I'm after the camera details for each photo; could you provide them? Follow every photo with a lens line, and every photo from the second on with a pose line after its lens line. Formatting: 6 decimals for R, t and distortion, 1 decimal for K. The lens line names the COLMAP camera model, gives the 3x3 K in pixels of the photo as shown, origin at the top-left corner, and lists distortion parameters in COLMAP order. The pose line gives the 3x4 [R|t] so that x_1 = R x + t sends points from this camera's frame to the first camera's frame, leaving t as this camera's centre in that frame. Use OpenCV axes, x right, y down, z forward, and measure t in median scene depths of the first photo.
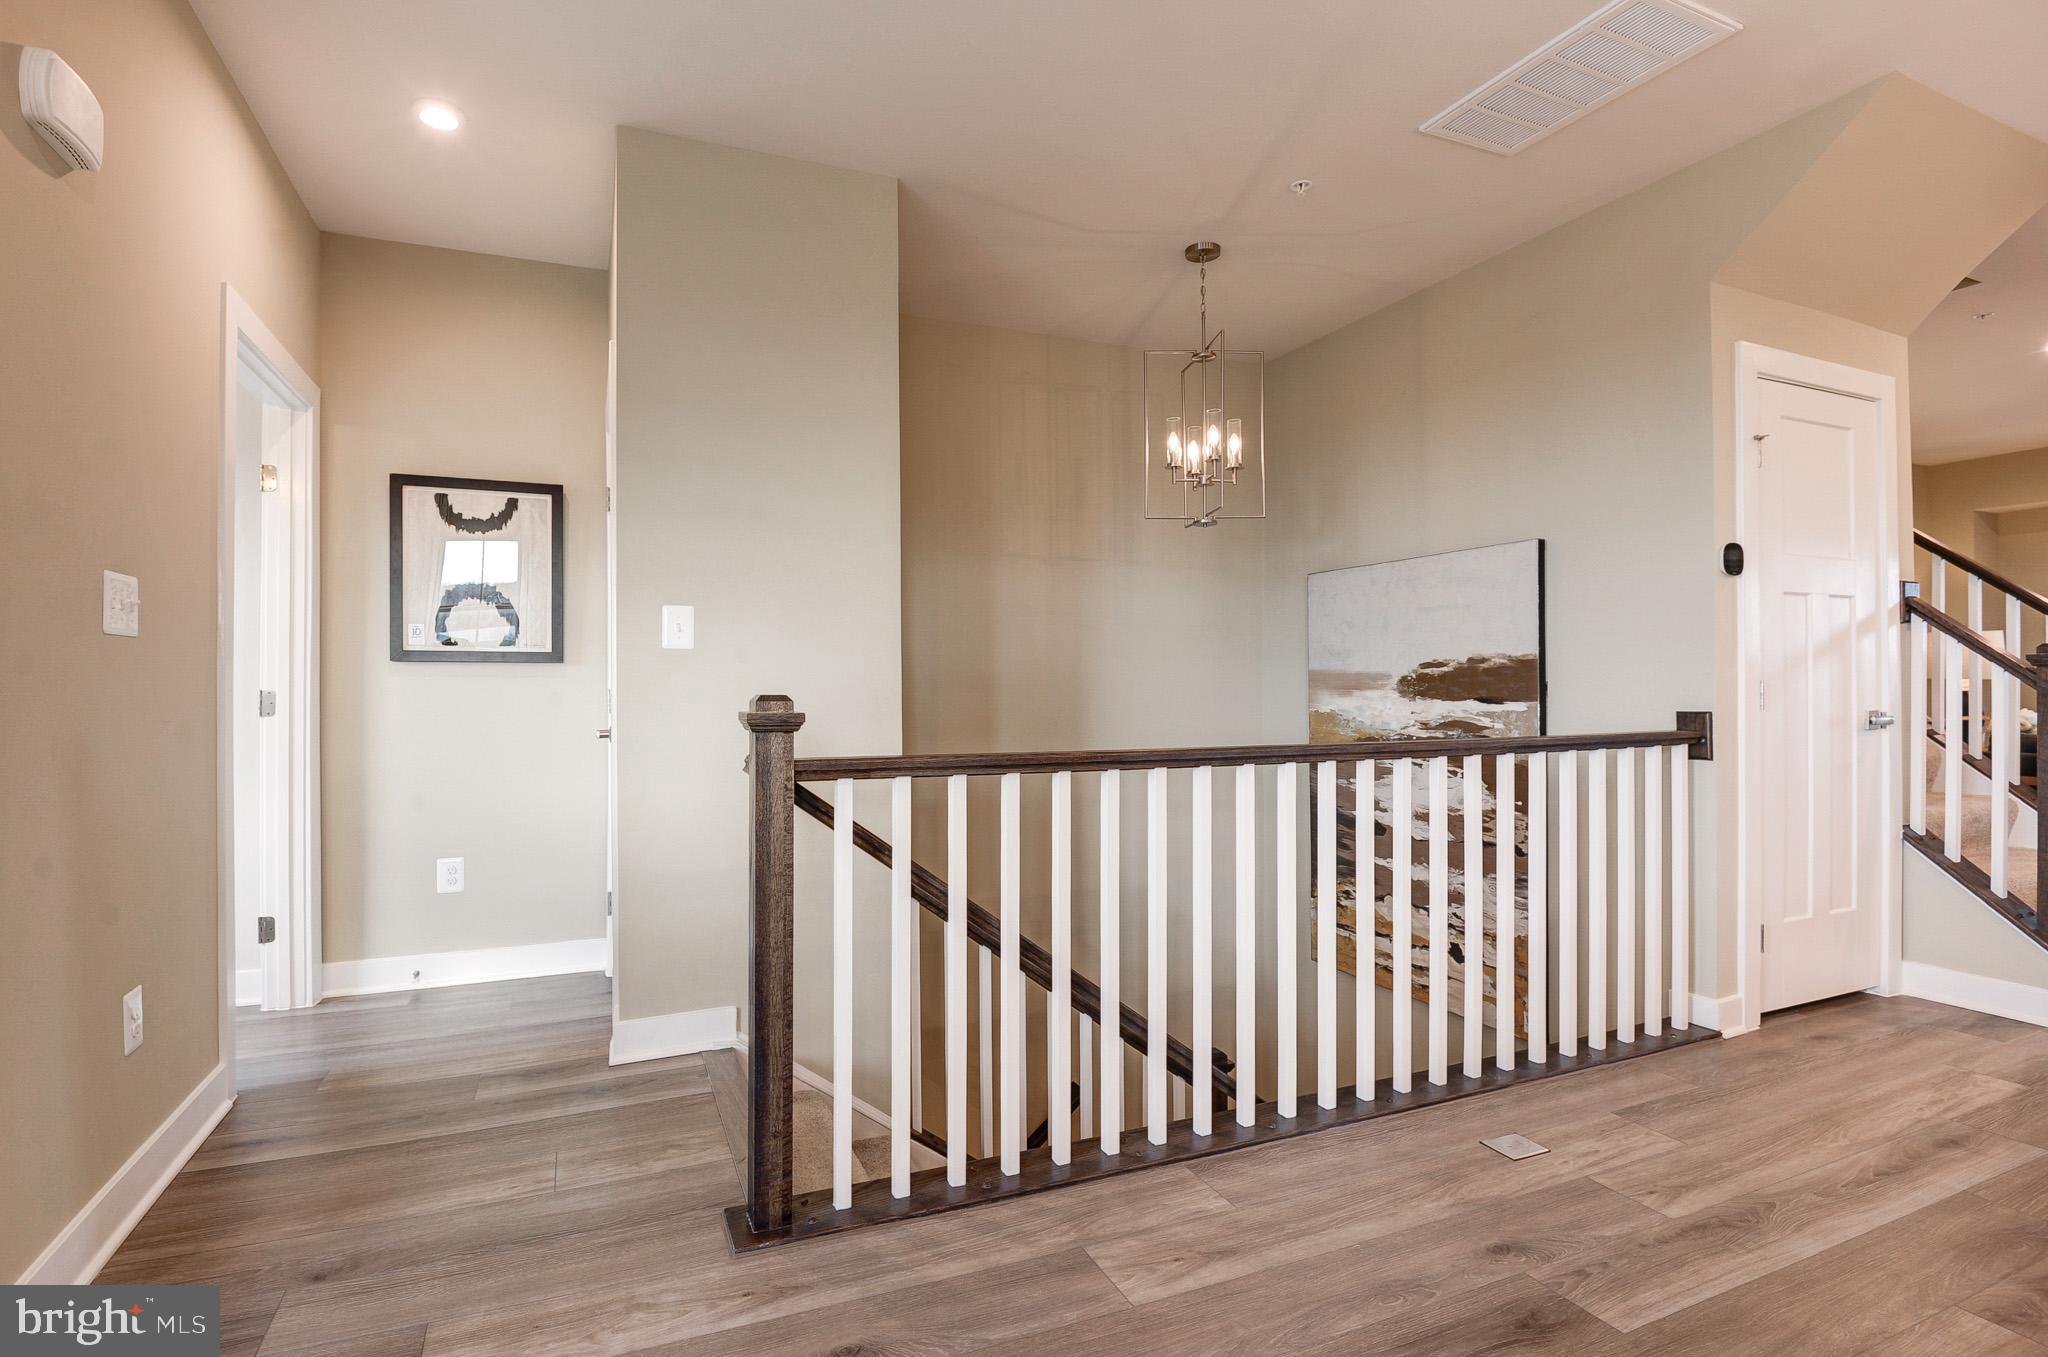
lens RADIAL K [[1001.9, 0, 1008.0], [0, 1001.9, 682.4], [0, 0, 1]] dist [0.003096, -0.021491]
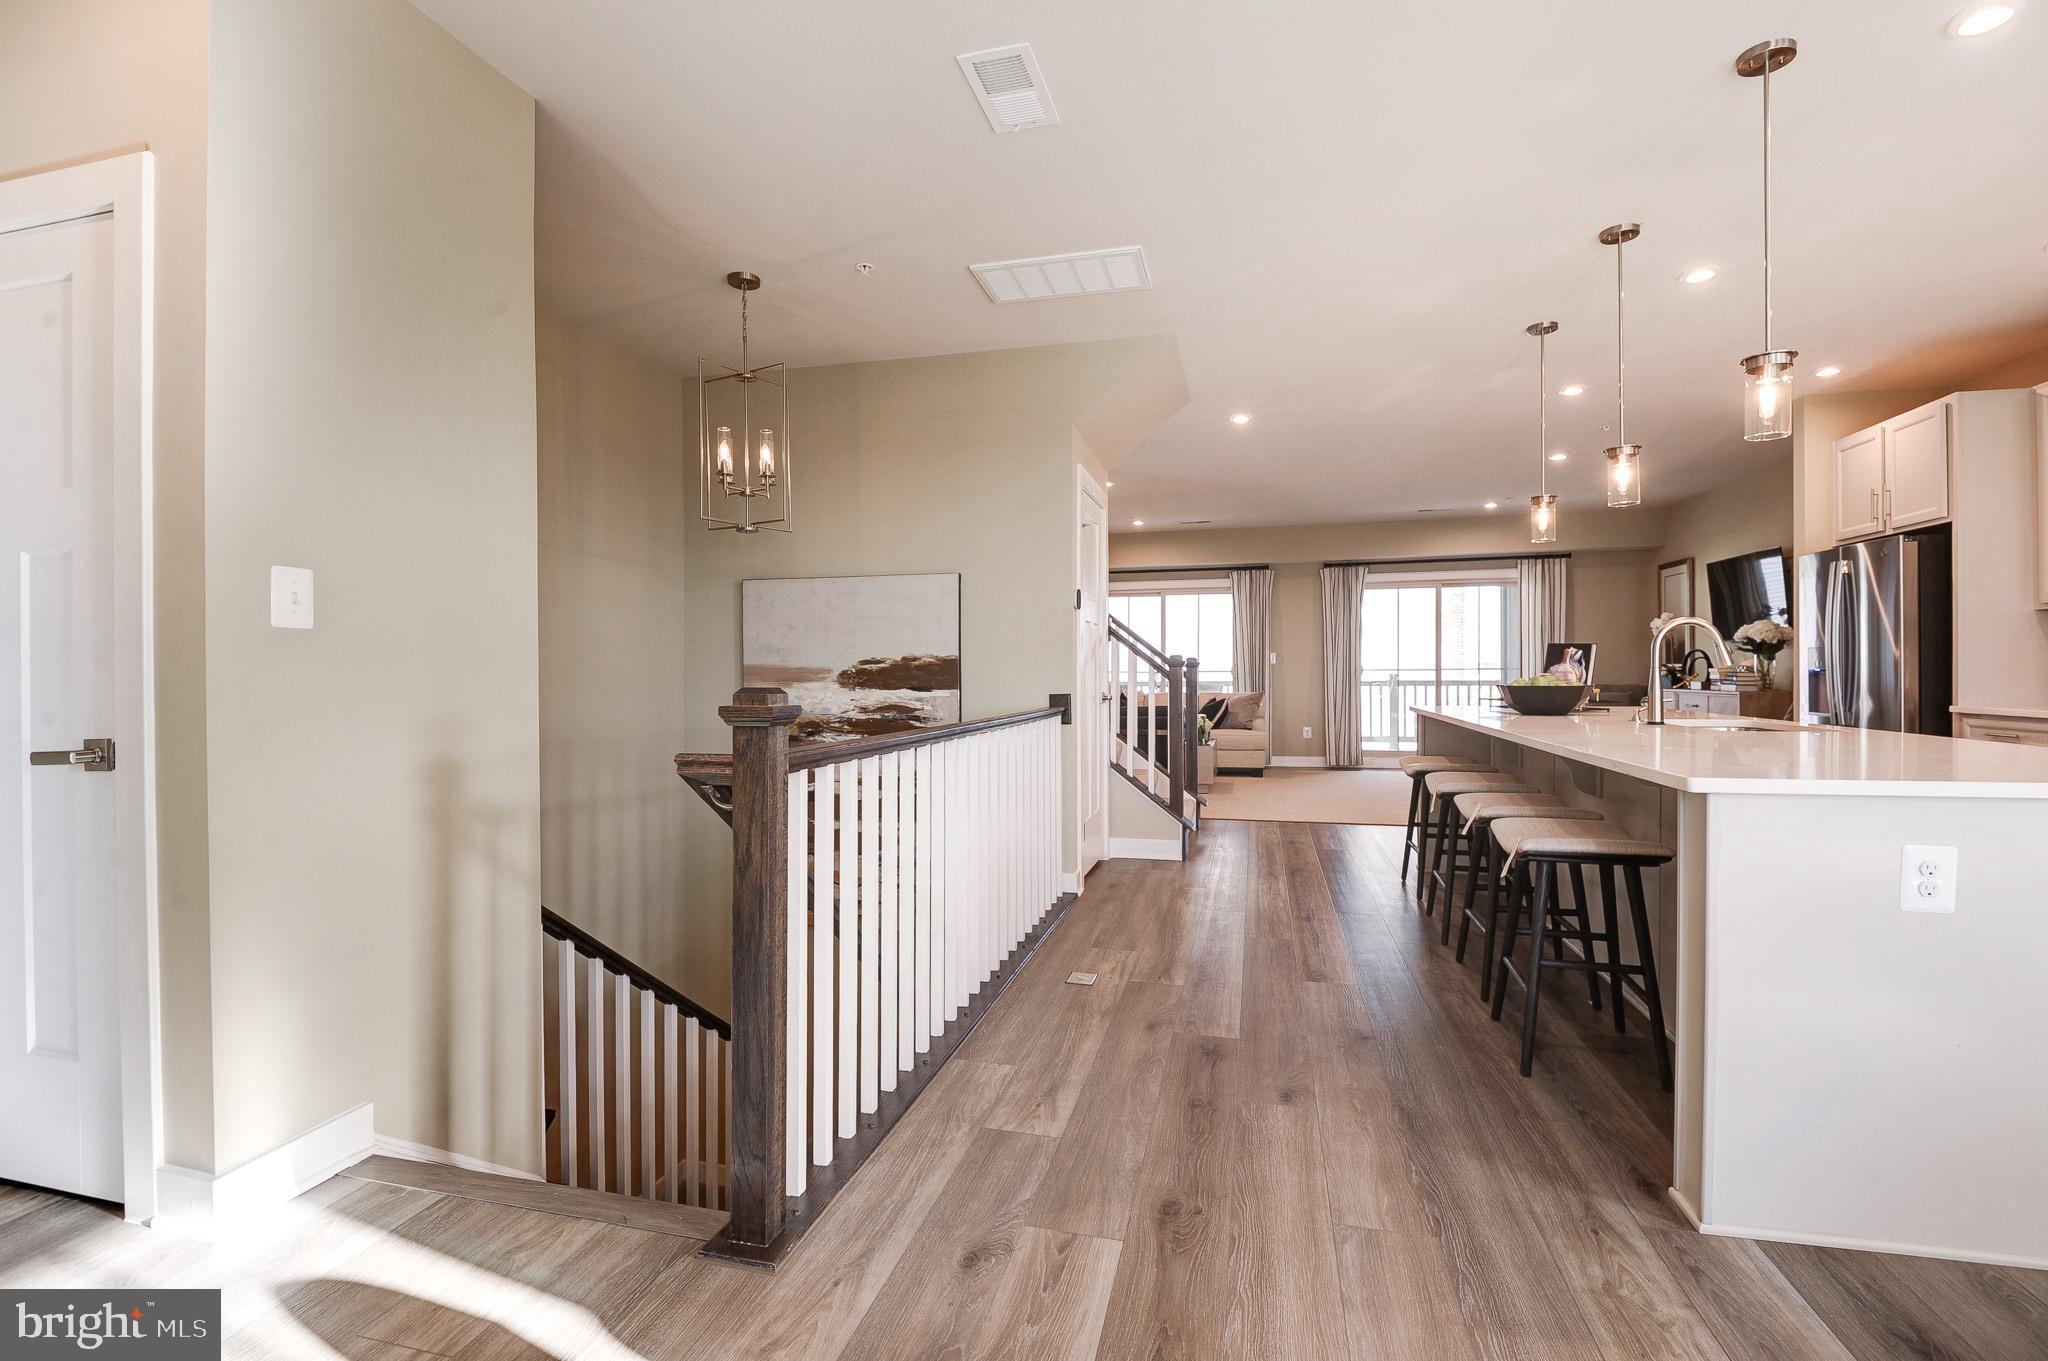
lens RADIAL K [[929.9, 0, 1027.9], [0, 929.9, 686.4], [0, 0, 1]] dist [0.002488, -0.000108]
pose [[0.593932, -0.008743, 0.804468, -0.461797], [0.000733, 0.999946, 0.010326, 0.001855], [-0.804515, -0.005543, 0.593907, 0.151379]]
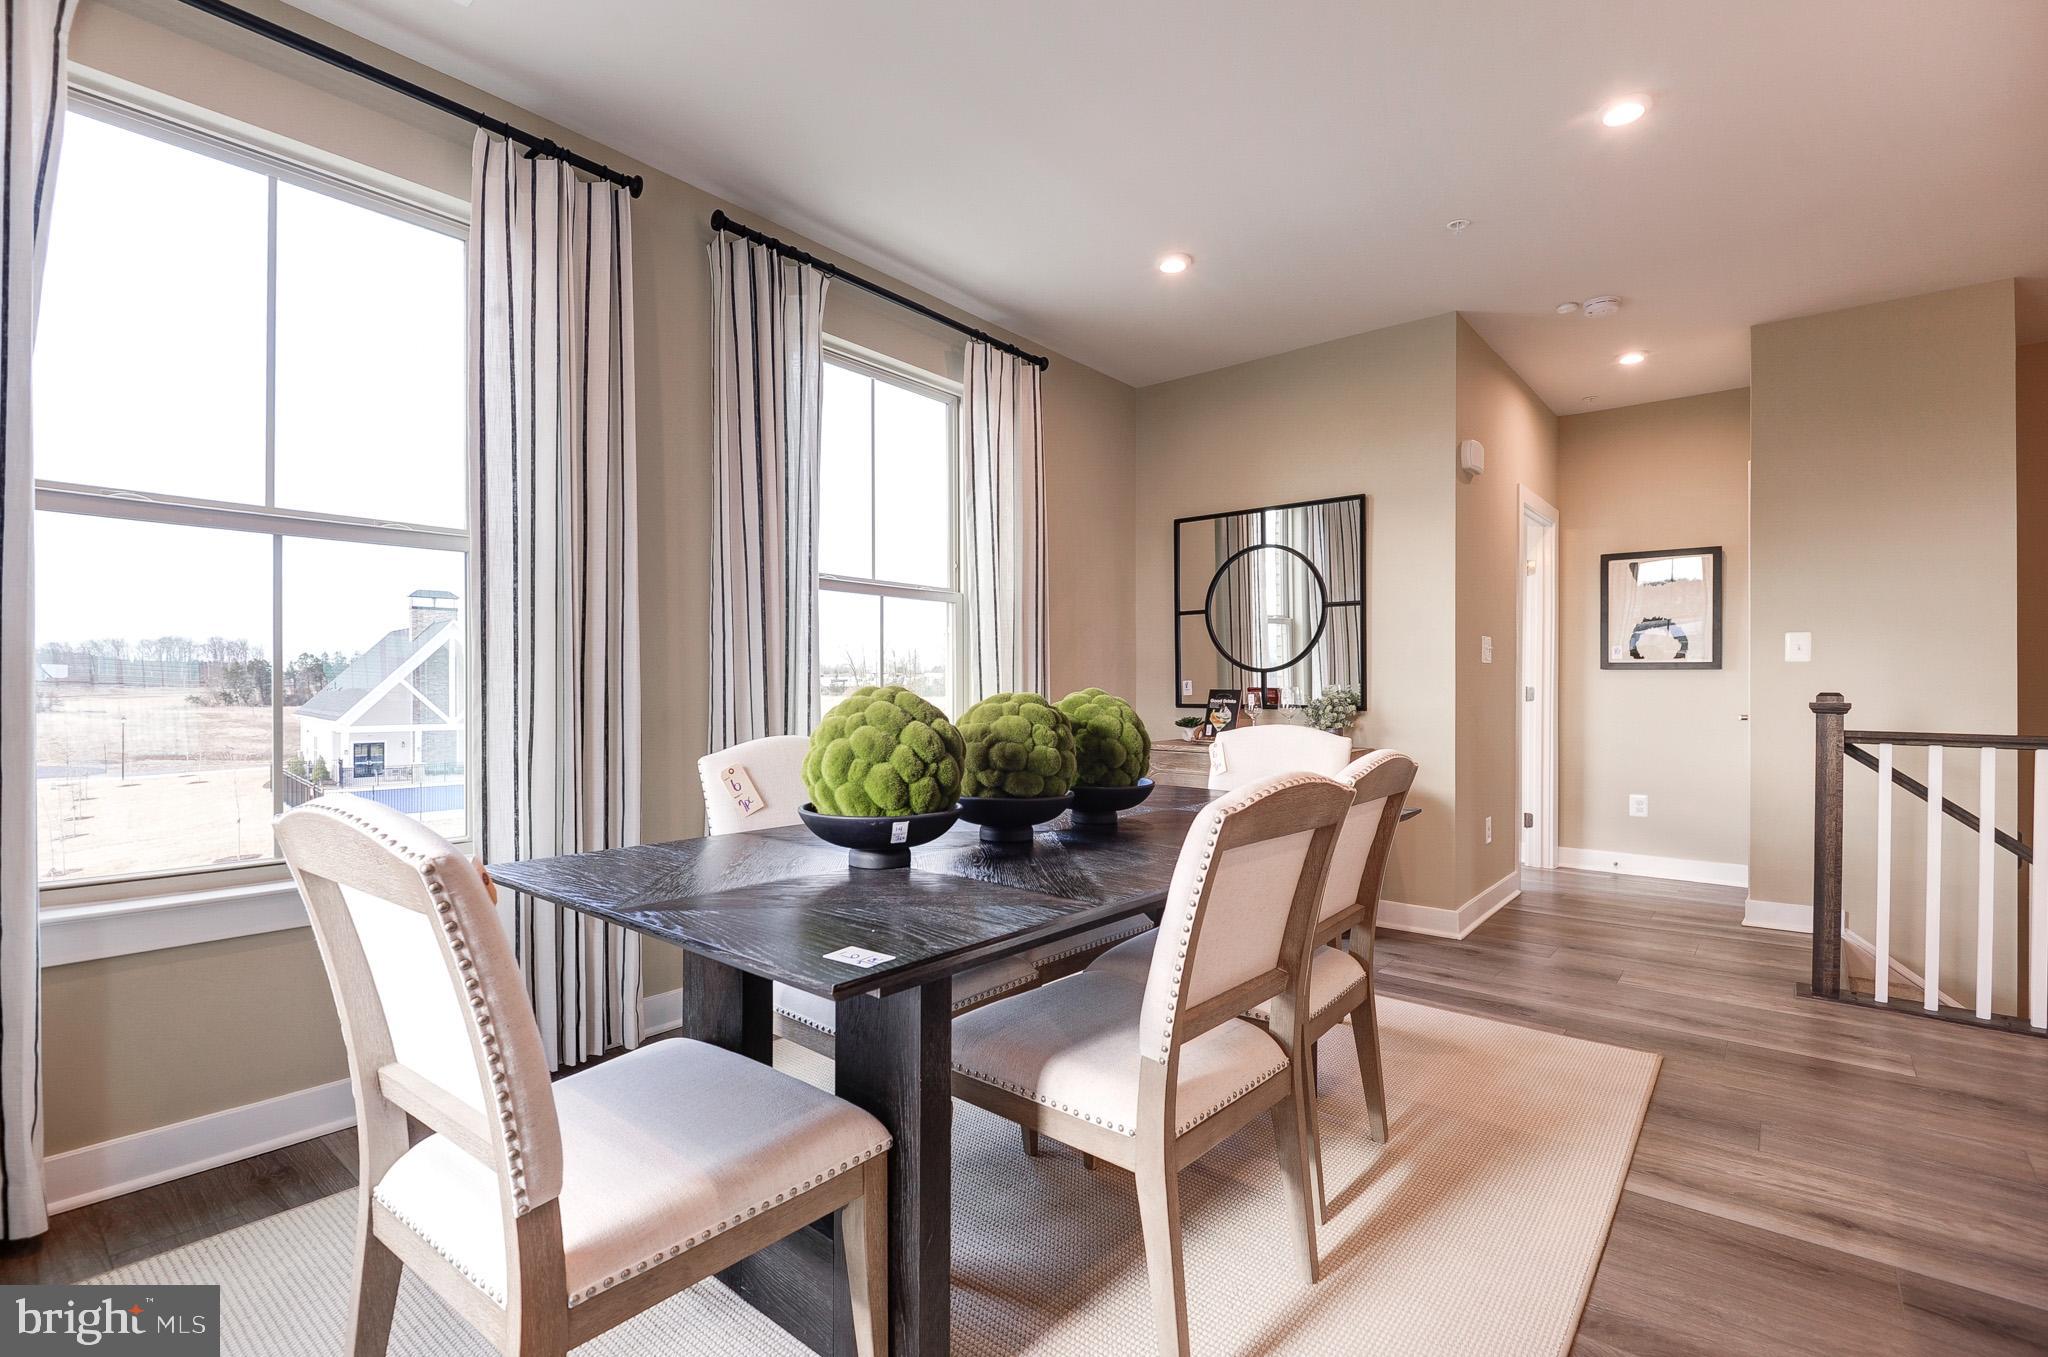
lens RADIAL K [[929.9, 0, 1027.9], [0, 929.9, 684.4], [0, 0, 1]] dist [0.002488, -0.000108]
pose [[0.460915, 0.006996, -0.887417, 0.315079], [-0.001697, 0.999974, 0.007003, -0.006090], [0.887443, -0.001722, 0.460915, -0.556090]]
